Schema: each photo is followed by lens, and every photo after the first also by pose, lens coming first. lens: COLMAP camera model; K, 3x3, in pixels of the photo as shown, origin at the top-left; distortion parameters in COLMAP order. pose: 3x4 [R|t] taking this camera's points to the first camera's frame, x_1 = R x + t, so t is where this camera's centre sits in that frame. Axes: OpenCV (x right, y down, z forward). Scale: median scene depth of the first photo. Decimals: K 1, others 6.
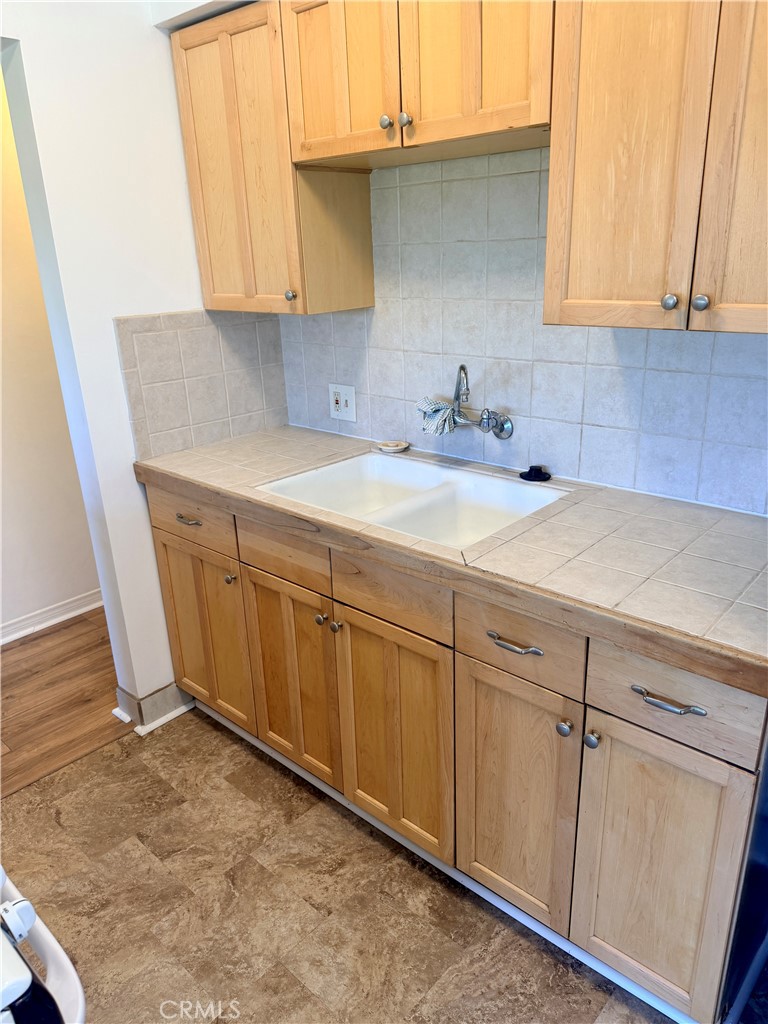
lens RADIAL K [[715.9, 0, 384.0], [0, 715.9, 512.0], [0, 0, 1]] dist [0.163511, -0.251865]
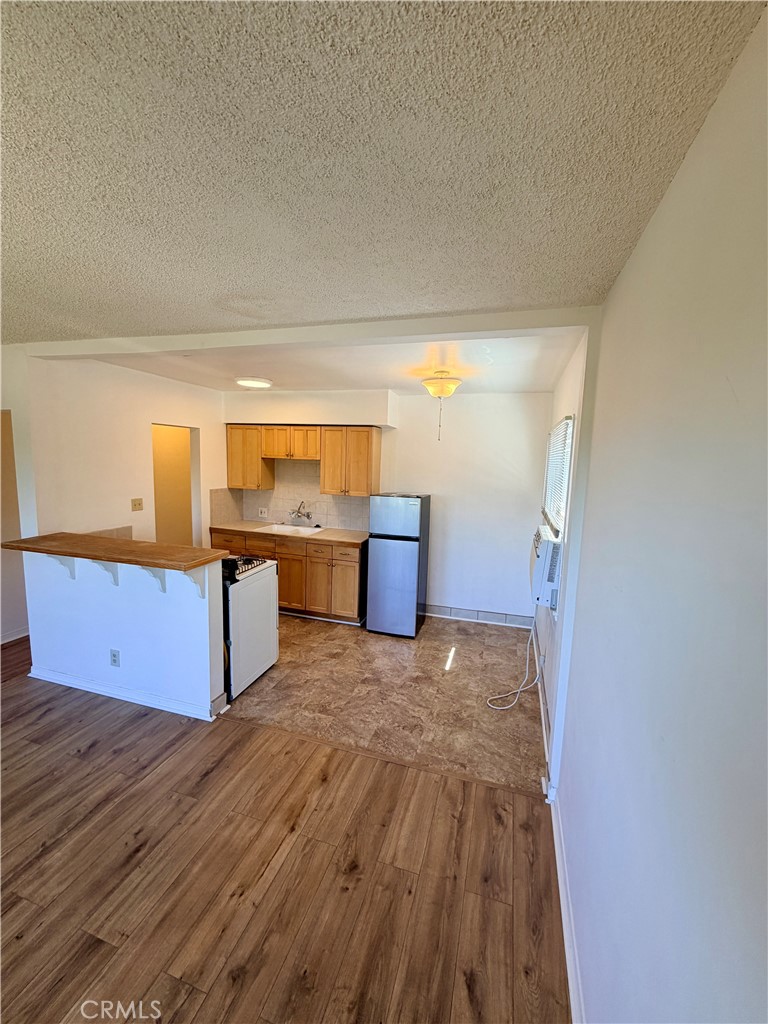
lens RADIAL K [[407.5, 0, 384.9], [0, 407.5, 508.8], [0, 0, 1]] dist [-0.000534, 0.000504]
pose [[0.900429, 0.014456, 0.434764, -0.546112], [0.082285, 0.975744, -0.202863, 0.413737], [-0.427150, 0.218438, 0.877398, -1.504437]]
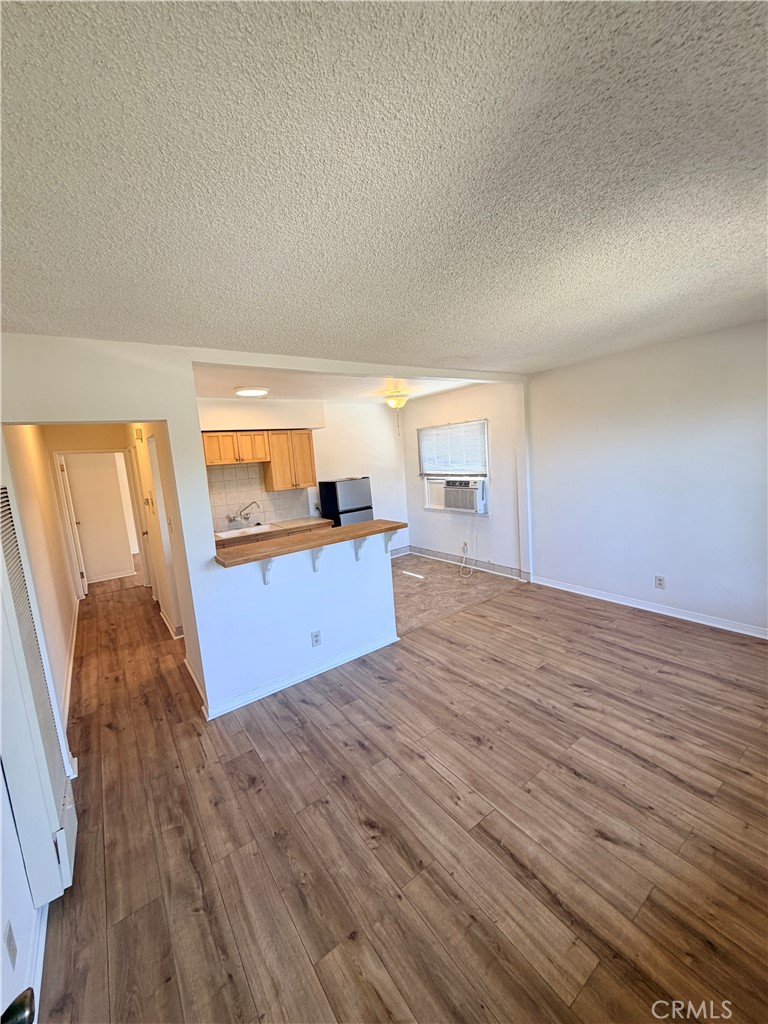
lens RADIAL K [[407.5, 0, 384.9], [0, 407.5, 508.8], [0, 0, 1]] dist [-0.000534, 0.000504]
pose [[0.198554, -0.110086, 0.973888, -2.409049], [0.394171, 0.918737, 0.023489, 0.128256], [-0.897333, 0.379214, 0.225812, -0.424278]]
